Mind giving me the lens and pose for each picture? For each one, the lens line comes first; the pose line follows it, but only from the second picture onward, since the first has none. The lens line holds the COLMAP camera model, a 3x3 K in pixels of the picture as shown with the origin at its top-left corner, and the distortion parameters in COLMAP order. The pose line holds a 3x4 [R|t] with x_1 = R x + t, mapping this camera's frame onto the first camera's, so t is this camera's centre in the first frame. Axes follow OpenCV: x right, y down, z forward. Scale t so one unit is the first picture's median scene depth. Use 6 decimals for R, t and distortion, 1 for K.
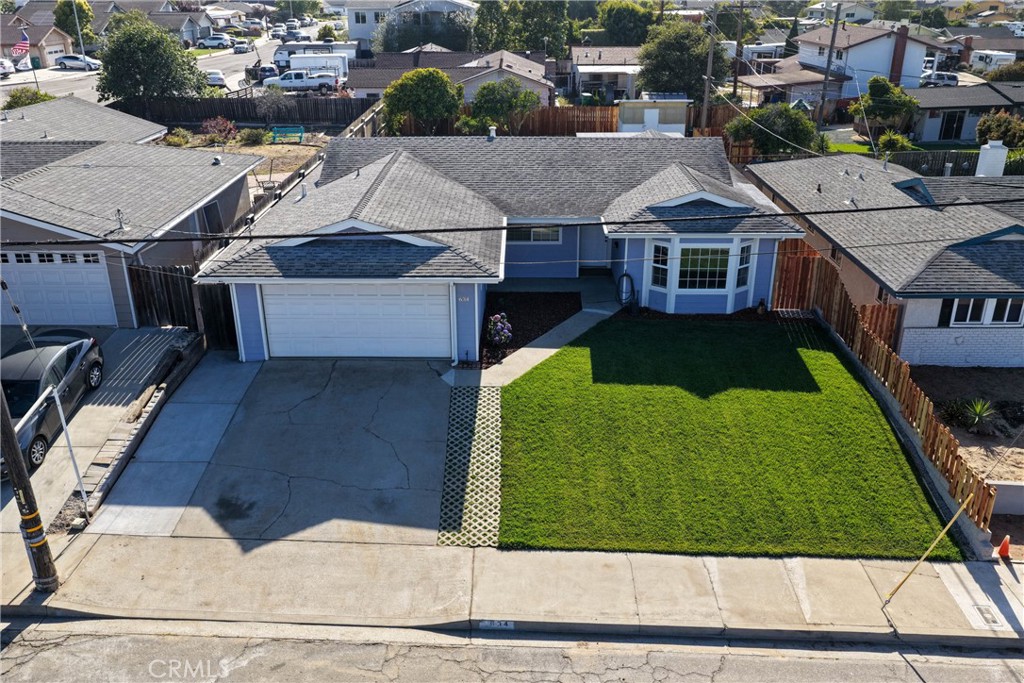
lens RADIAL K [[860.6, 0, 512.0], [0, 860.6, 341.5], [0, 0, 1]] dist [0.000865, 0.001461]
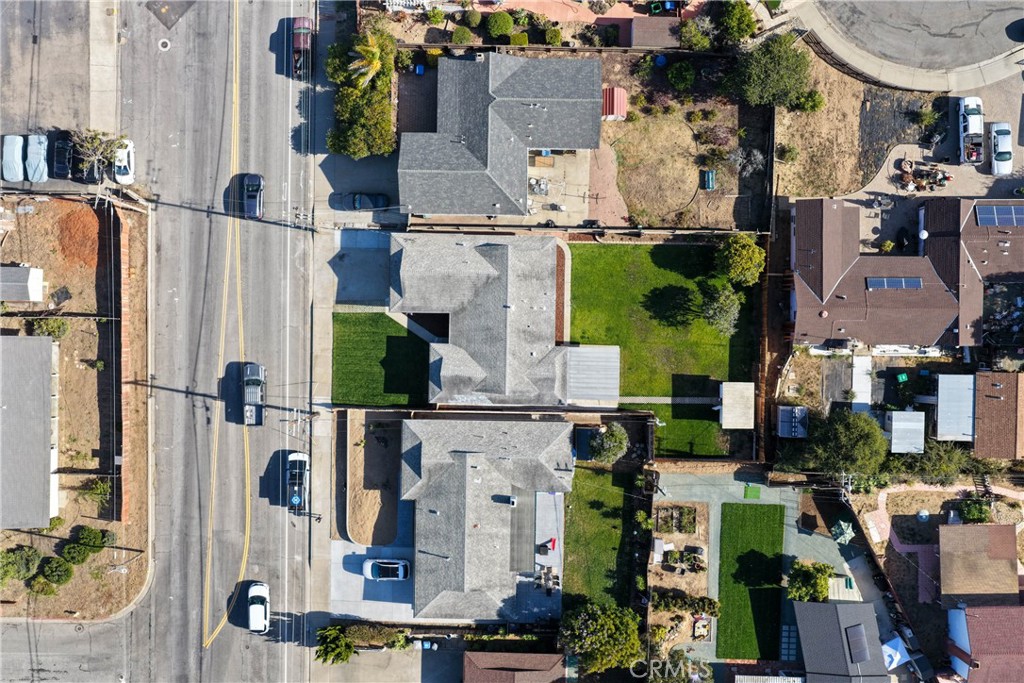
lens RADIAL K [[1003.7, 0, 512.0], [0, 1003.7, 341.5], [0, 0, 1]] dist [-0.005520, 0.006004]
pose [[-0.003224, 0.999917, 0.012502, 0.069217], [-0.385067, -0.012780, 0.922800, -4.995705], [0.922883, -0.001840, 0.385076, -0.264376]]
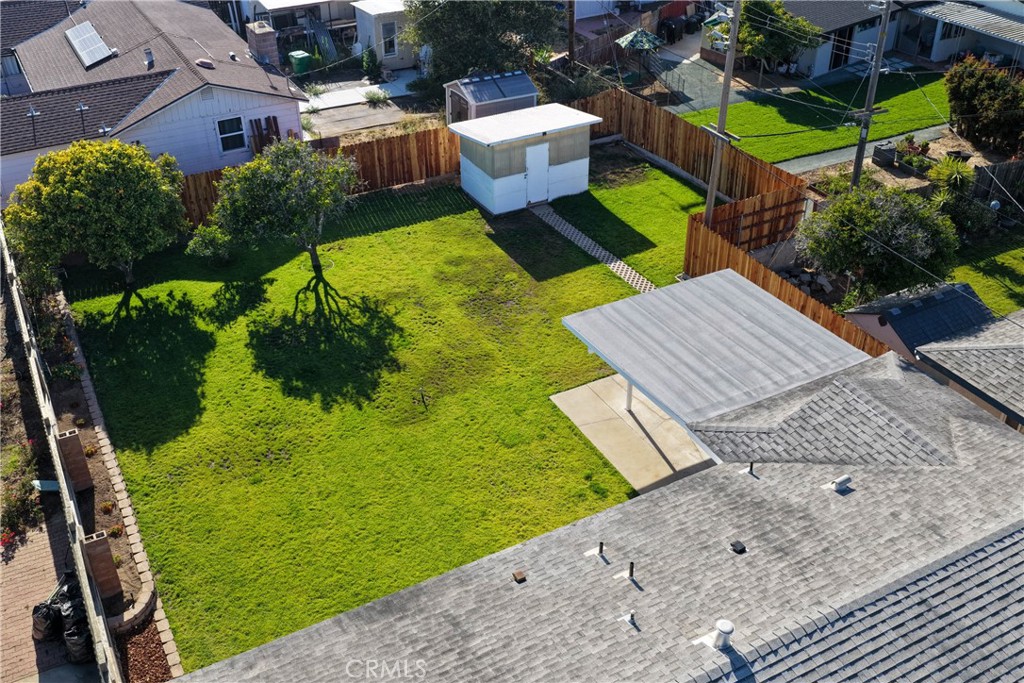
lens RADIAL K [[1003.7, 0, 512.0], [0, 1003.7, 341.5], [0, 0, 1]] dist [-0.005520, 0.006004]
pose [[0.875117, -0.269275, 0.402071, -0.401588], [0.193510, 0.956283, 0.219262, -0.788313], [-0.443535, -0.114075, 0.888967, 1.098134]]
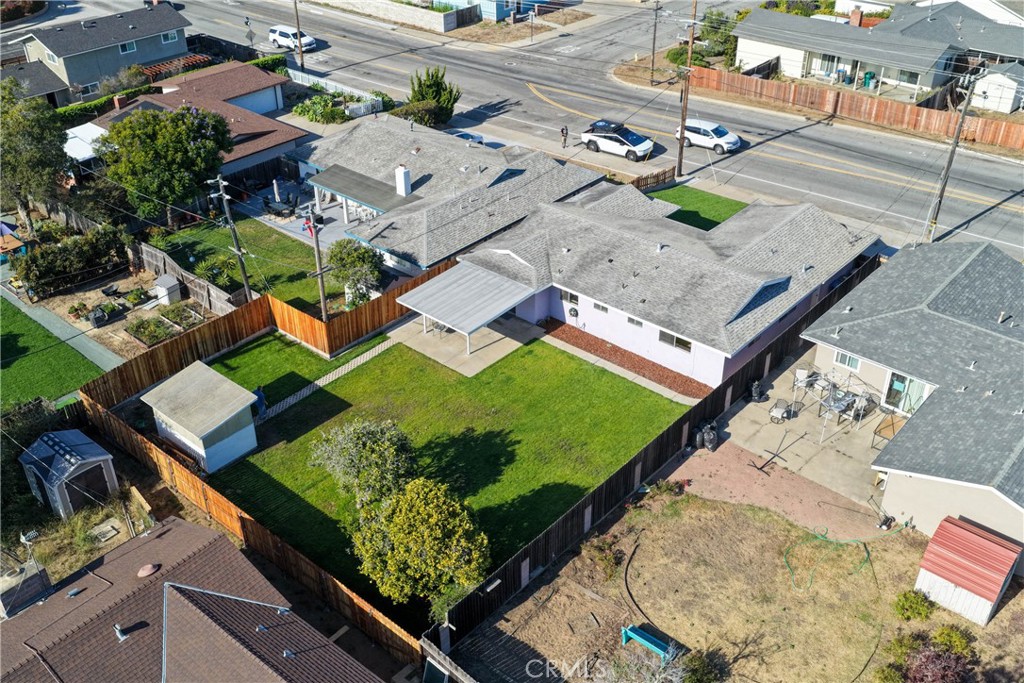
lens RADIAL K [[1003.7, 0, 512.0], [0, 1003.7, 341.5], [0, 0, 1]] dist [-0.005520, 0.006004]
pose [[-0.761454, -0.343155, 0.549938, -1.306145], [0.260885, 0.614408, 0.744609, -2.356516], [-0.593403, 0.710456, -0.378320, 3.091766]]
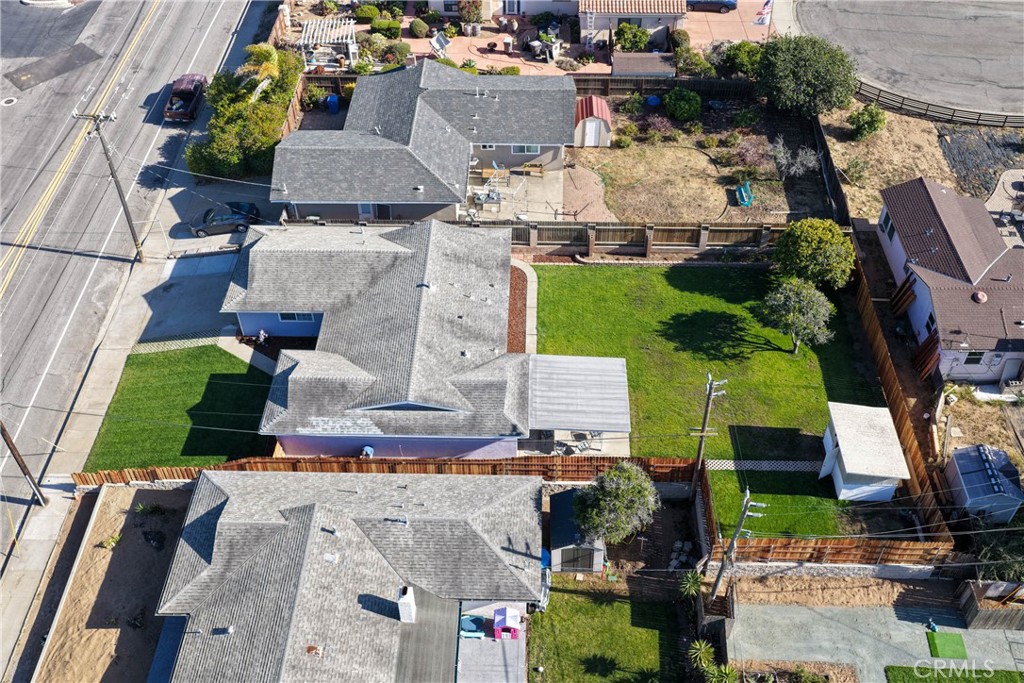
lens RADIAL K [[1003.7, 0, 512.0], [0, 1003.7, 341.5], [0, 0, 1]] dist [-0.005520, 0.006004]
pose [[-0.014013, 0.707381, -0.706694, 2.098068], [-0.379434, 0.650137, 0.658294, -2.265154], [0.925113, 0.277369, 0.259294, 1.168695]]
